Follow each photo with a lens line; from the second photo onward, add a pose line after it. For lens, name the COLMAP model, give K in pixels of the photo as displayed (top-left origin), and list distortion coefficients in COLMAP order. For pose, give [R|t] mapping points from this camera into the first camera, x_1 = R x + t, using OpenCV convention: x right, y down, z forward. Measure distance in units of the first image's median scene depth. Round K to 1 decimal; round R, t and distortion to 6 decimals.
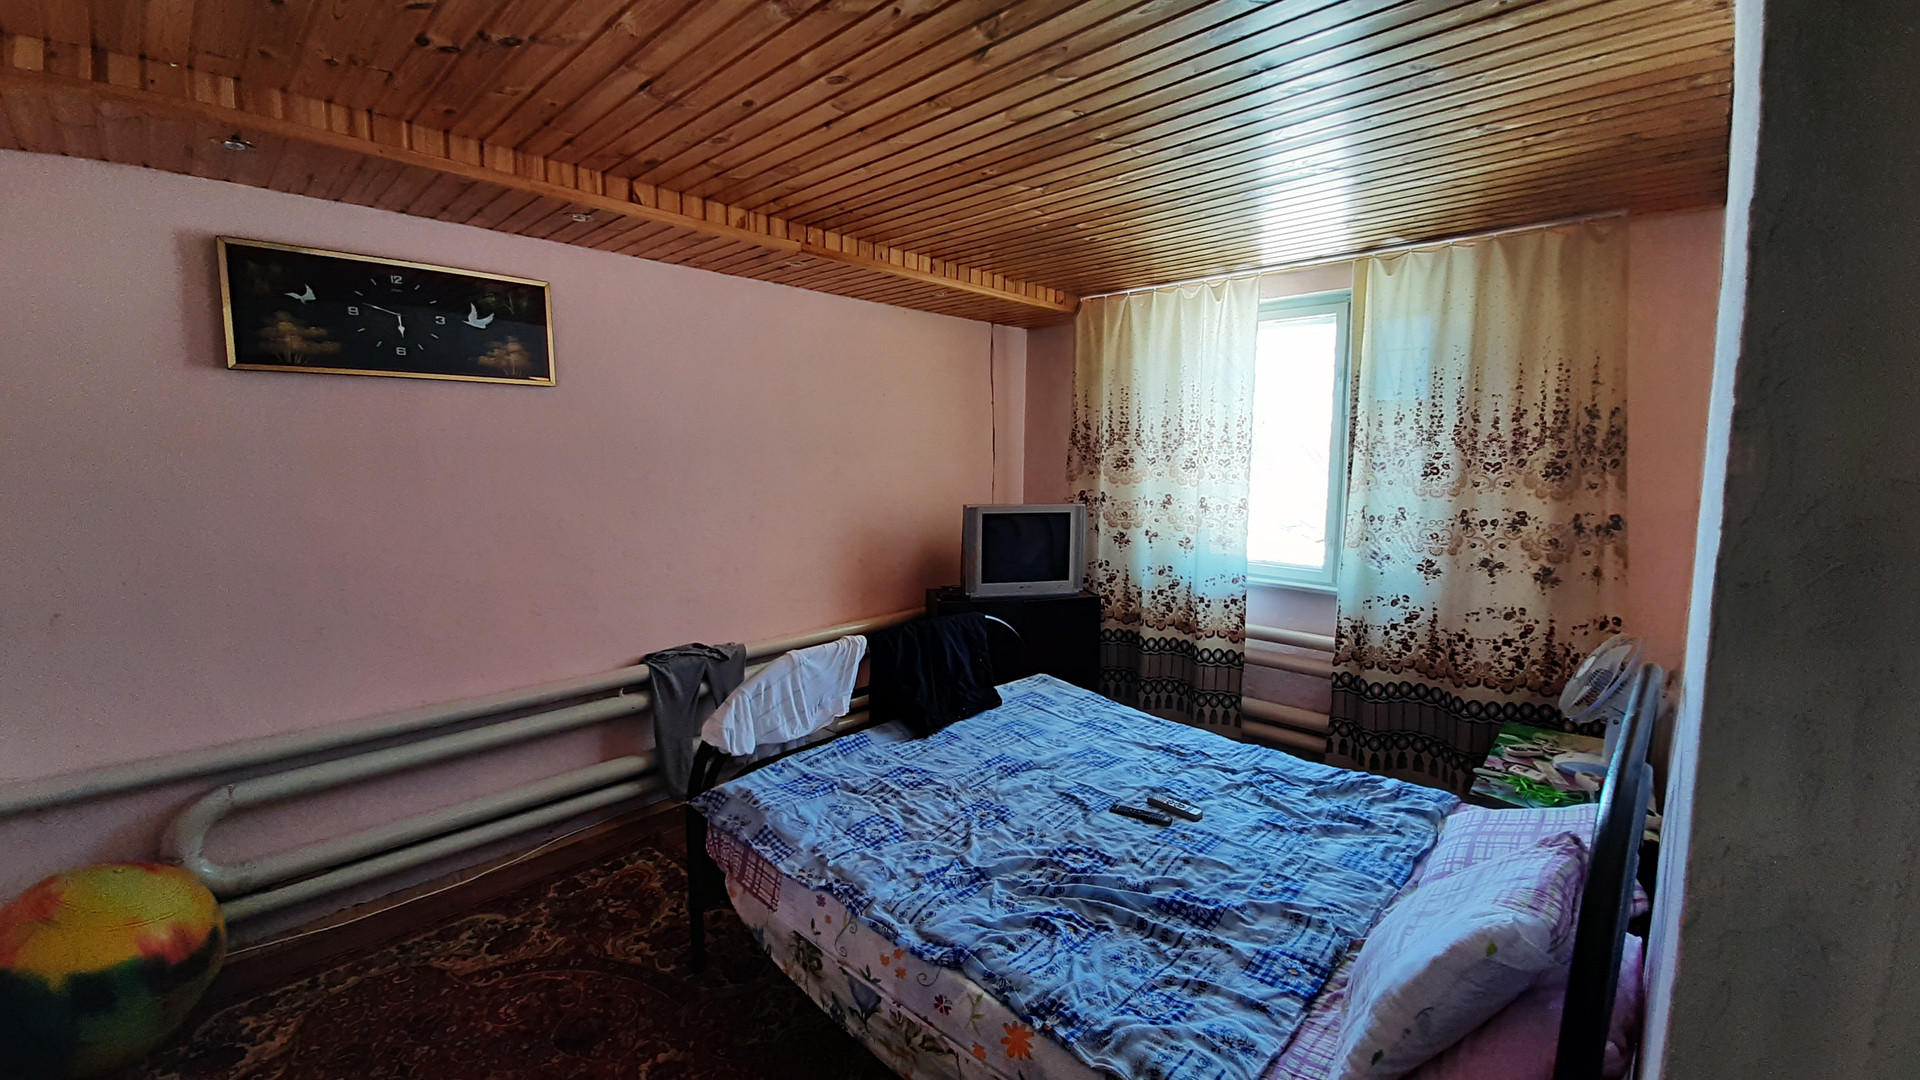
lens RADIAL K [[742.1, 0, 972.3], [0, 742.1, 521.4], [0, 0, 1]] dist [-0.000875, 0.000147]
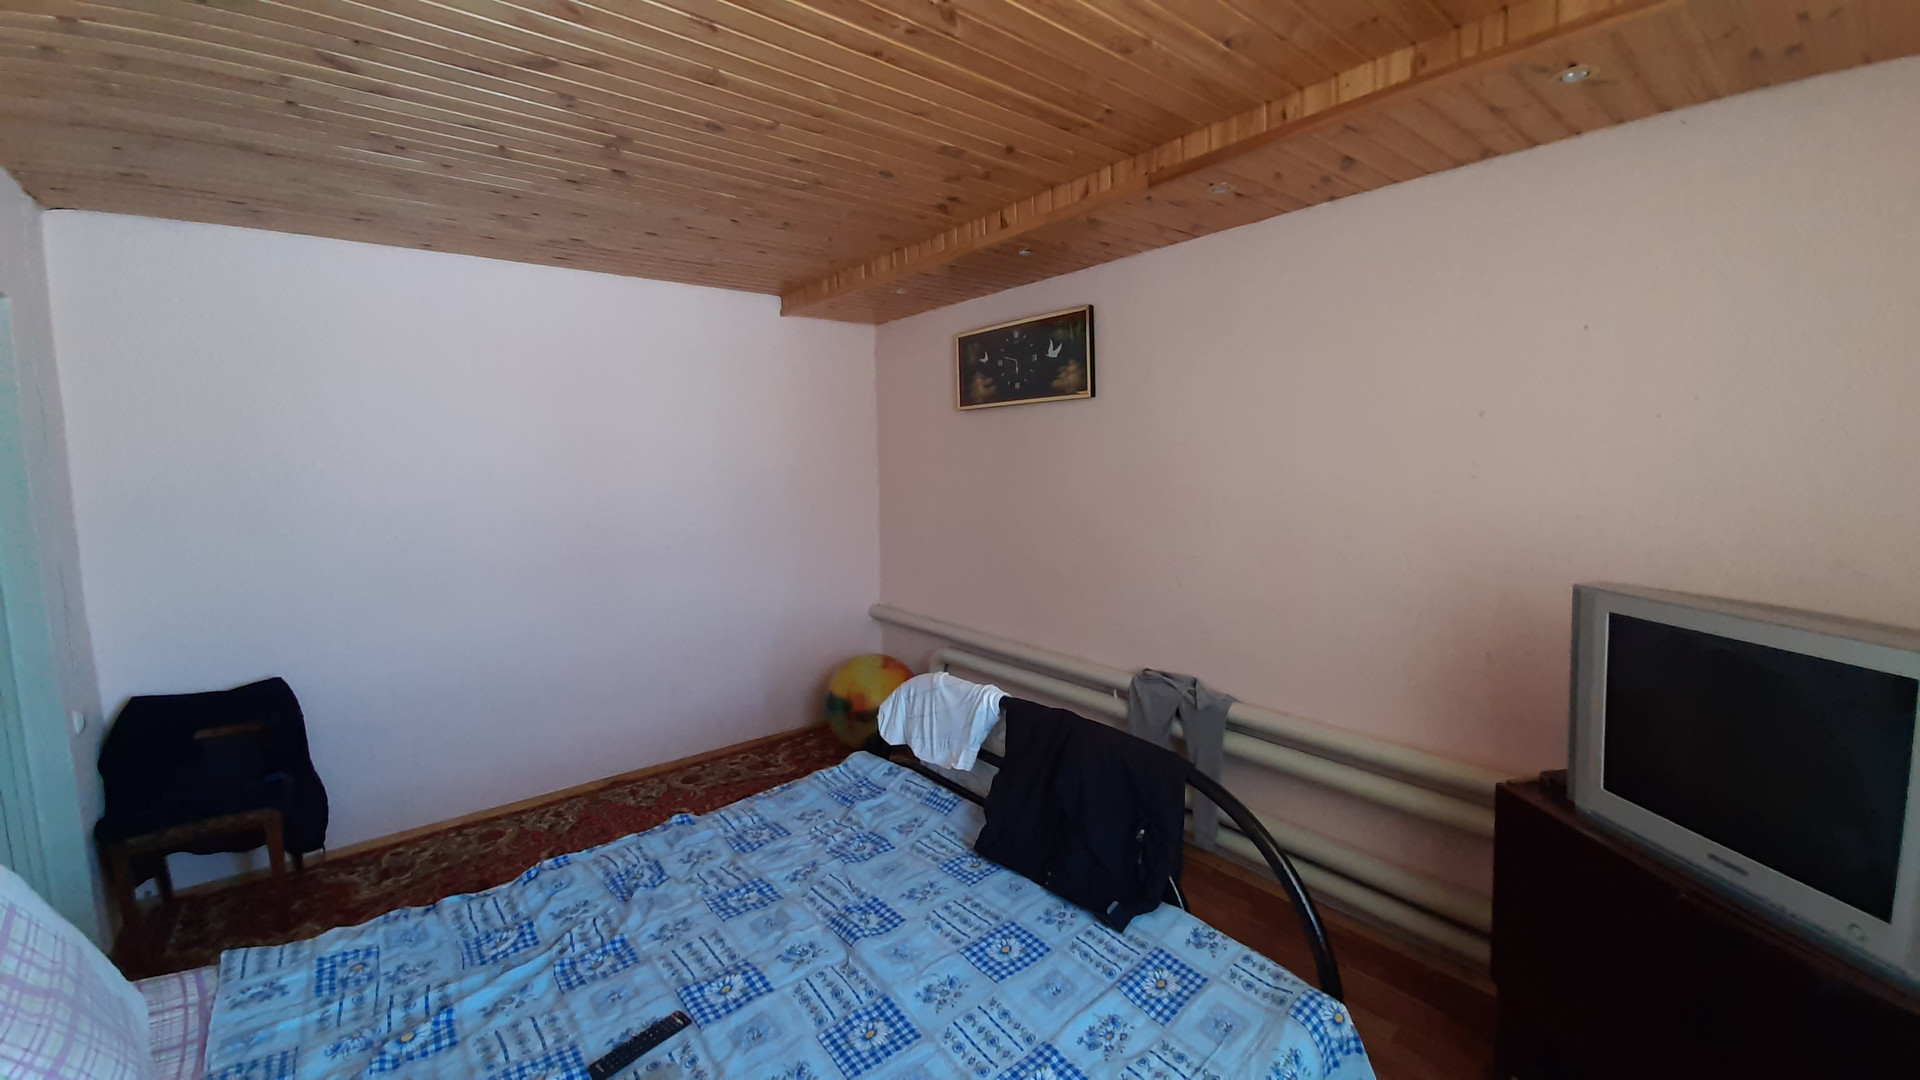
lens RADIAL K [[742.1, 0, 972.3], [0, 742.1, 521.4], [0, 0, 1]] dist [-0.000875, 0.000147]
pose [[-0.103398, 0.088150, -0.990726, 0.616864], [-0.075195, 0.992522, 0.096158, -0.099719], [0.991794, 0.084440, -0.095997, 1.027381]]
